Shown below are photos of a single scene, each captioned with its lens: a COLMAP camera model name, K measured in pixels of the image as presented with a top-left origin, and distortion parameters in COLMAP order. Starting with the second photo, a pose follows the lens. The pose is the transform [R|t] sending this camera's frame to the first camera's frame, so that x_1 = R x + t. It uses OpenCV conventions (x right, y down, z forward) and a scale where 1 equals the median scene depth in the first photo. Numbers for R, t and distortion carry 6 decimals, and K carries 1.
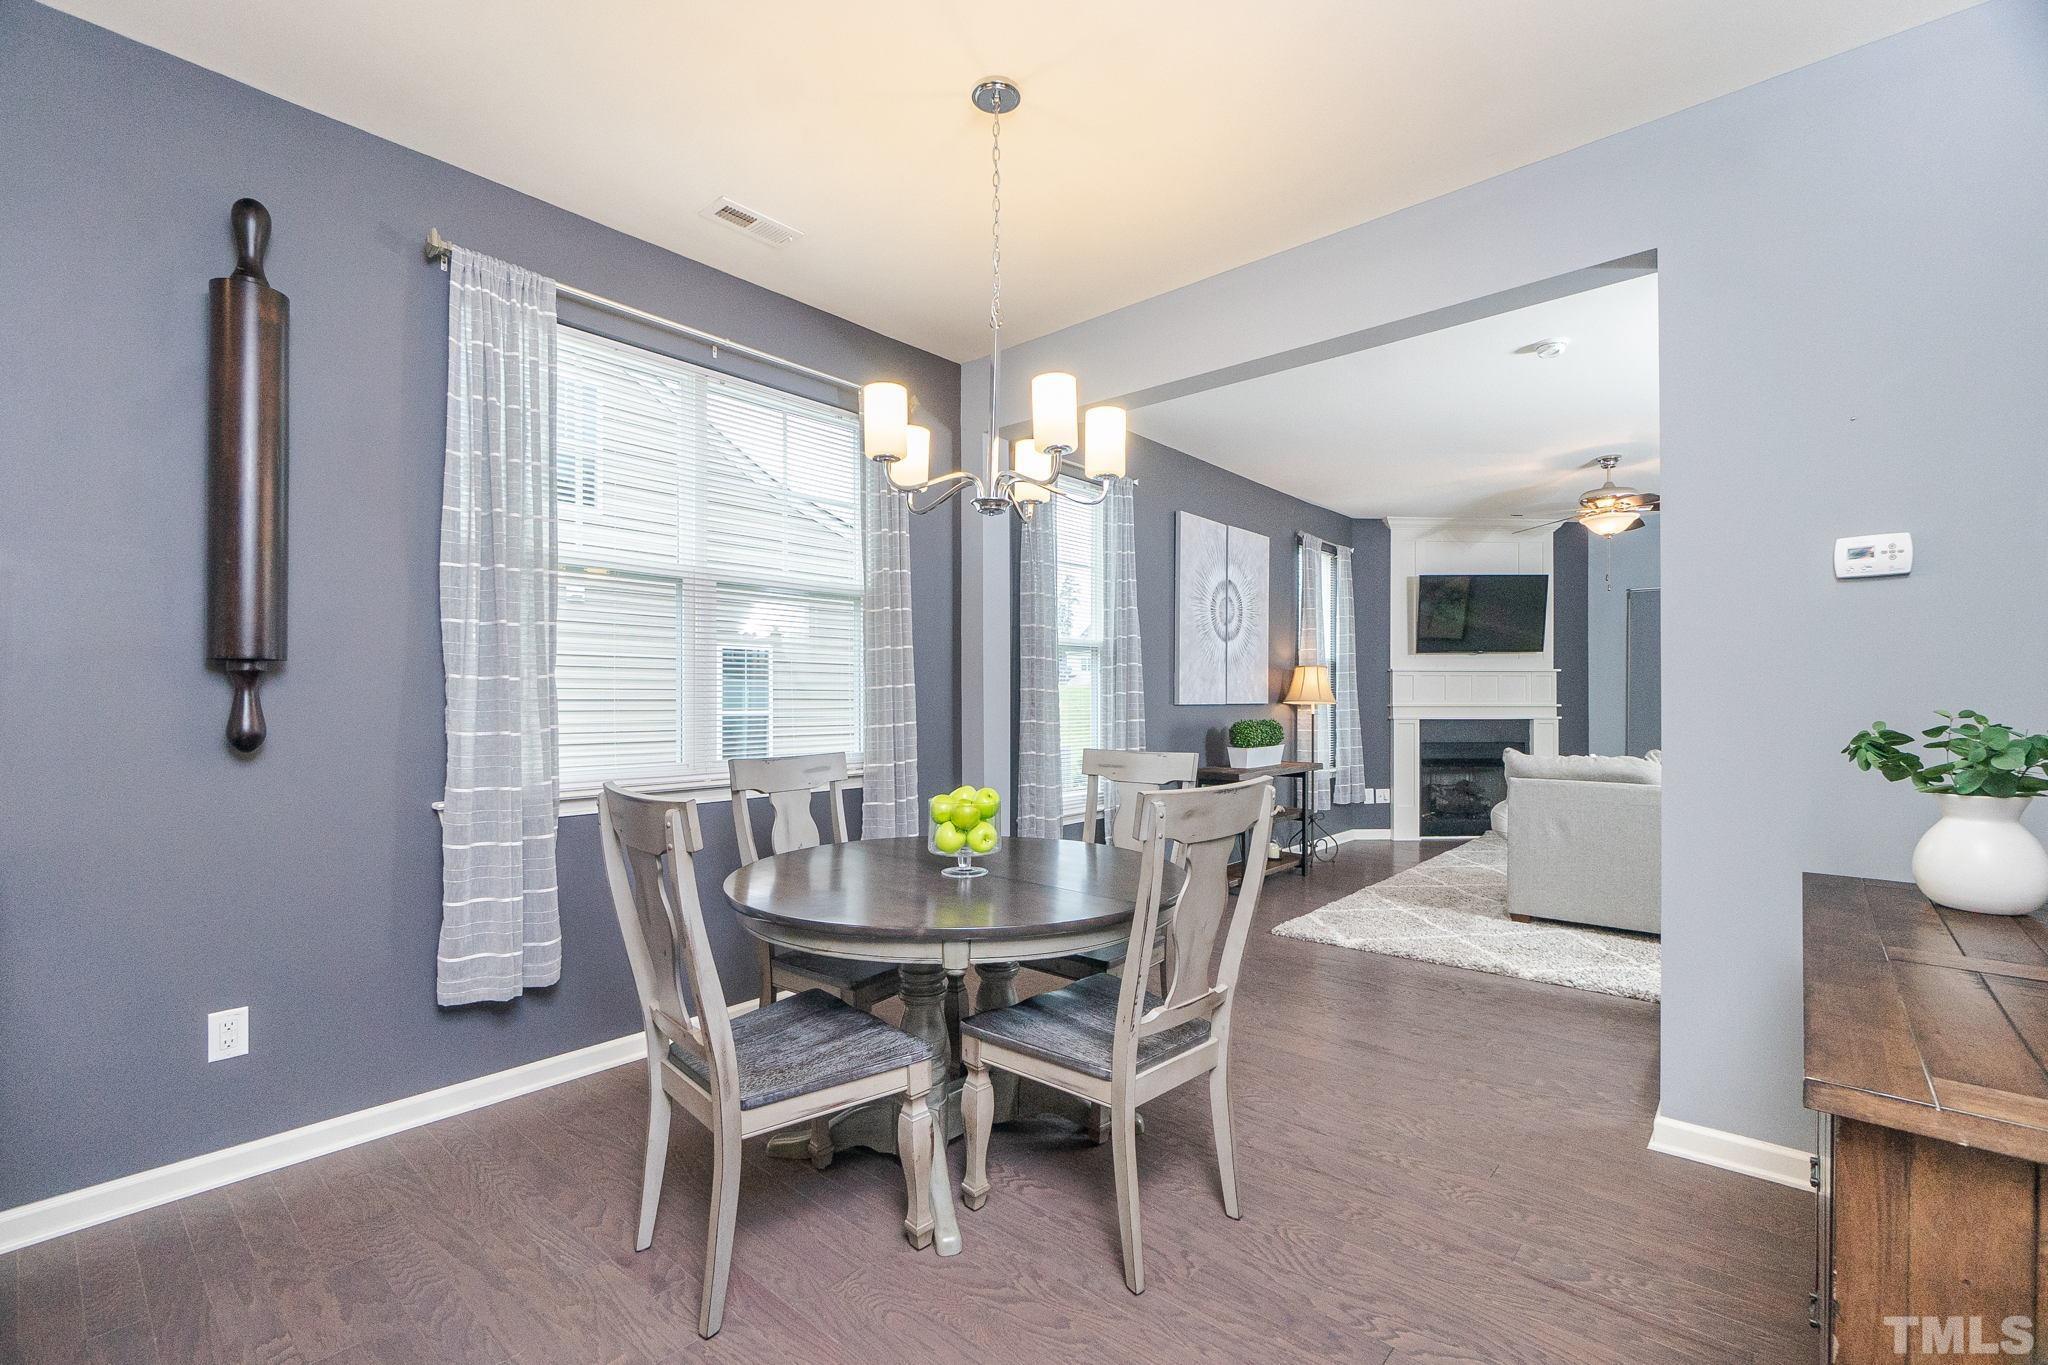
lens RADIAL K [[899.3, 0, 1023.6], [0, 899.3, 699.1], [0, 0, 1]] dist [-0.001921, -0.000265]
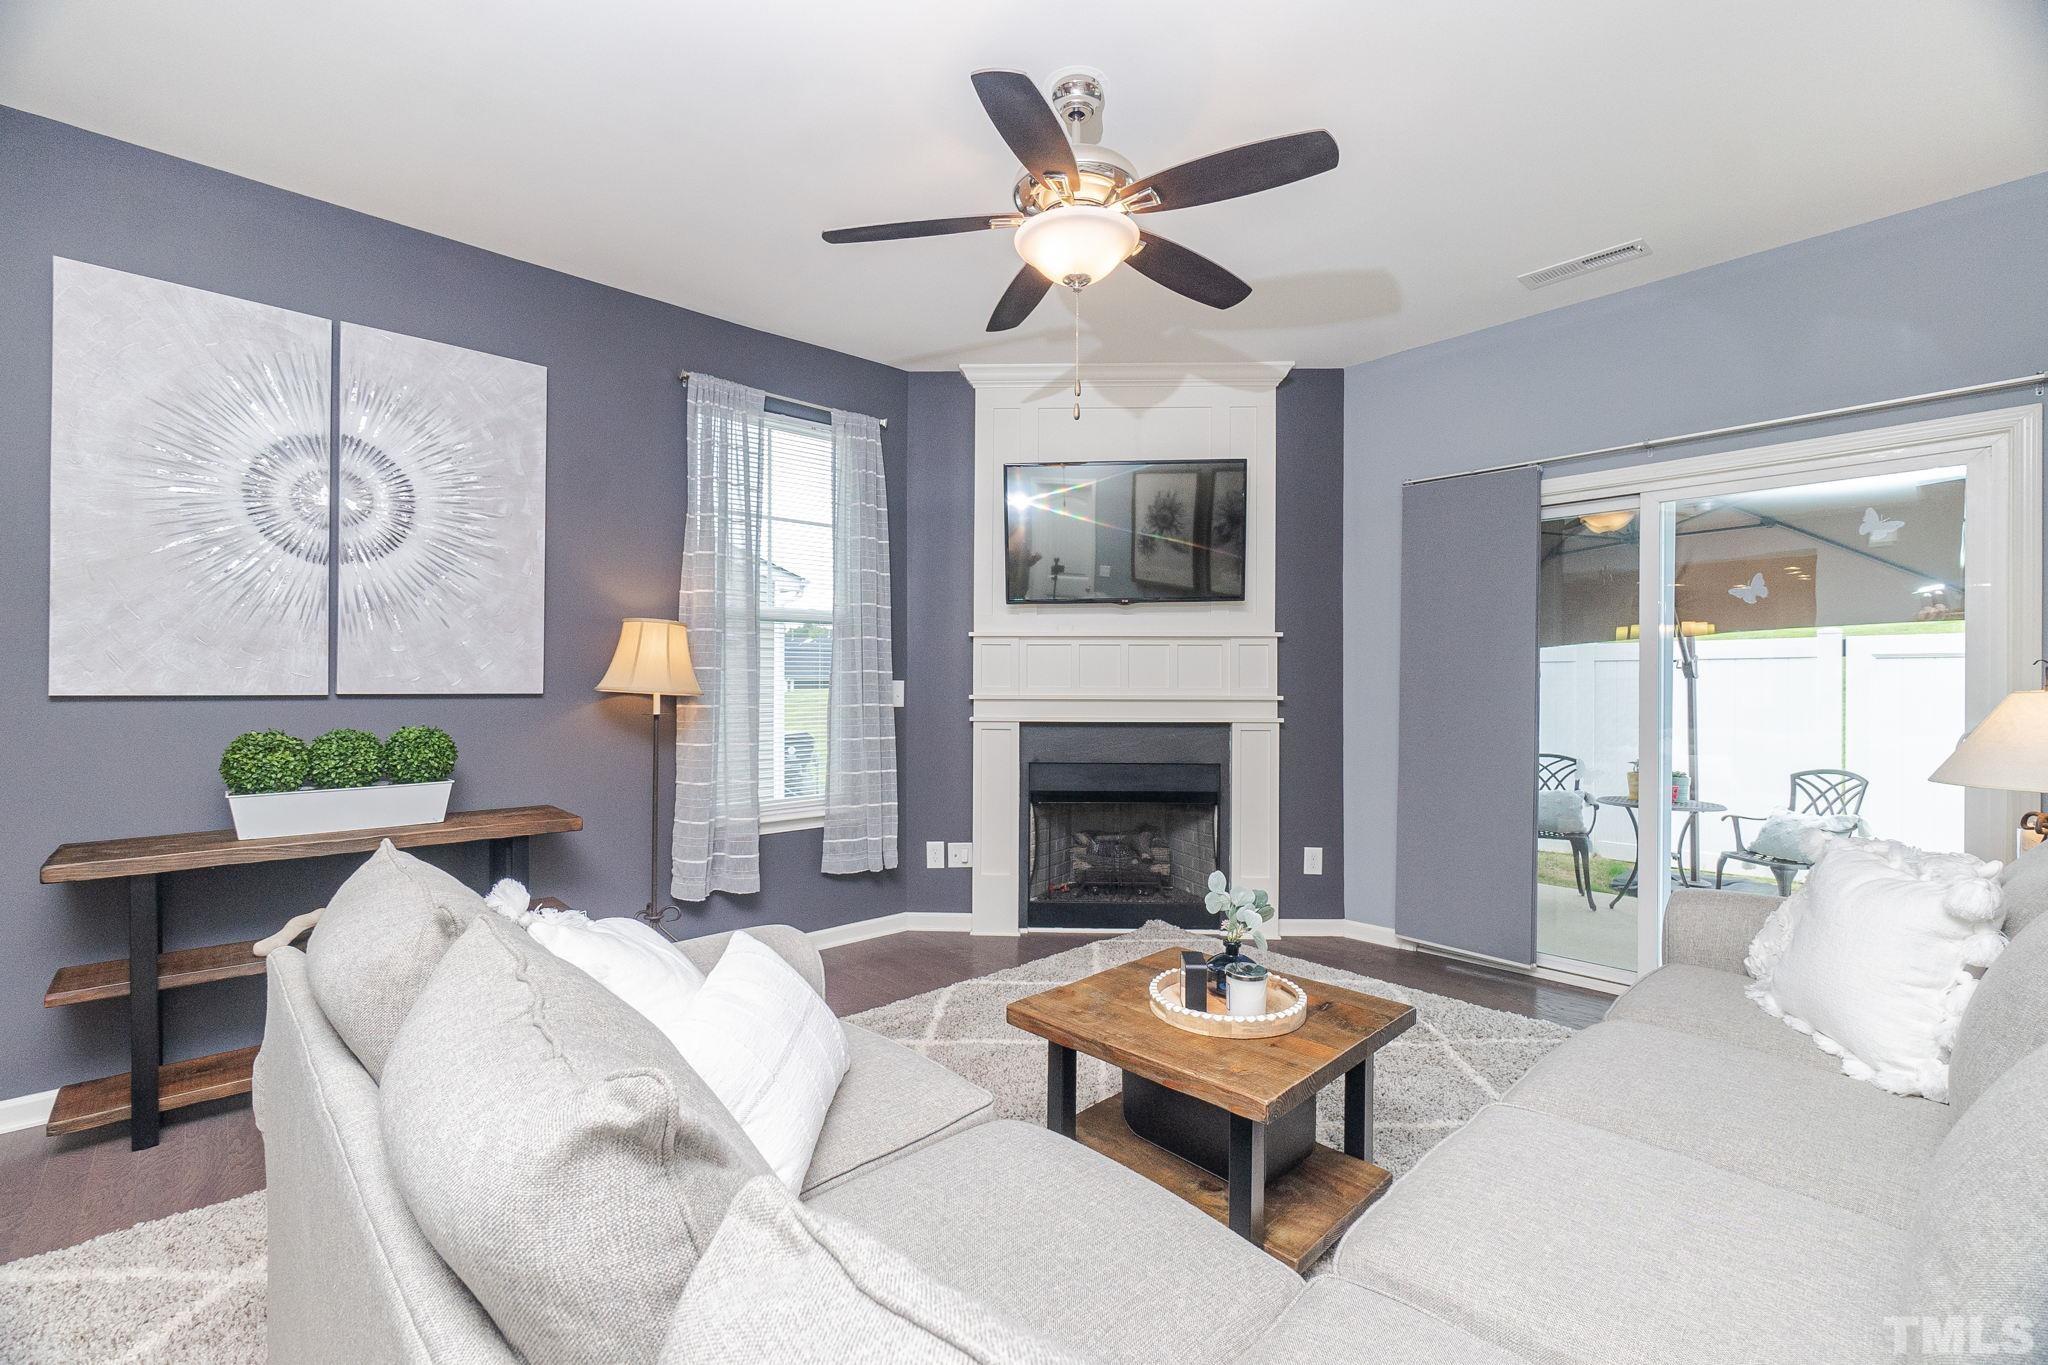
lens RADIAL K [[871.7, 0, 1025.5], [0, 871.7, 677.9], [0, 0, 1]] dist [-0.001531, -0.000140]
pose [[0.996138, 0.002552, -0.087764, 0.492398], [-0.002884, 0.999989, -0.003657, -0.002967], [0.087753, 0.003896, 0.996135, 0.452839]]
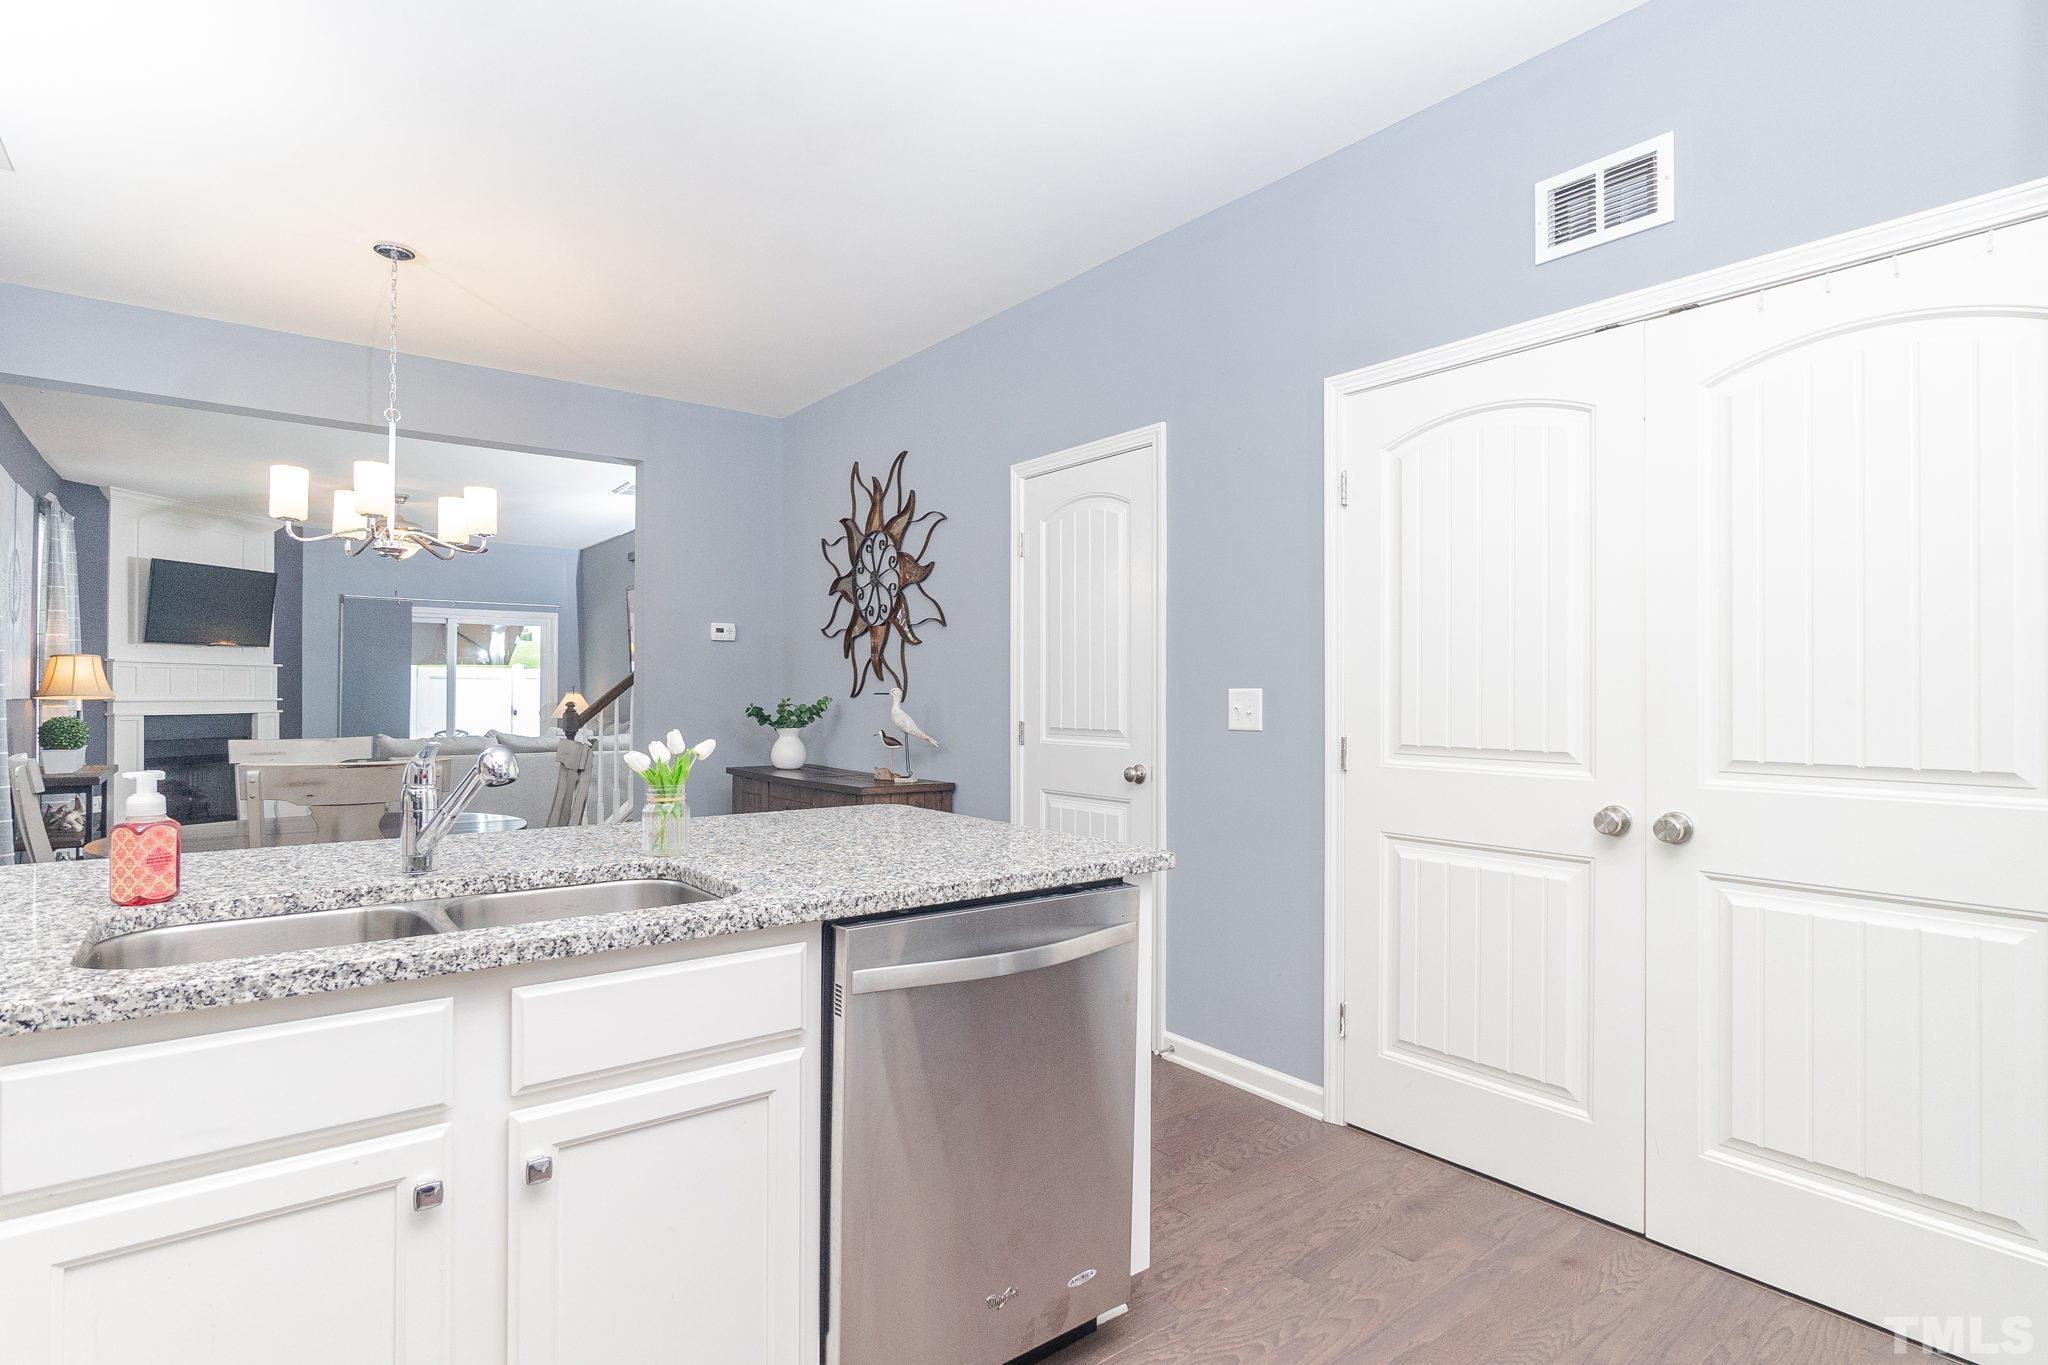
lens RADIAL K [[1014.2, 0, 1022.2], [0, 1014.2, 685.6], [0, 0, 1]] dist [-0.009447, 0.001592]
pose [[0.183685, 0.009854, 0.982936, -0.405369], [-0.002018, 0.999951, -0.009647, 0.000618], [-0.982983, -0.000212, 0.183696, -0.065371]]
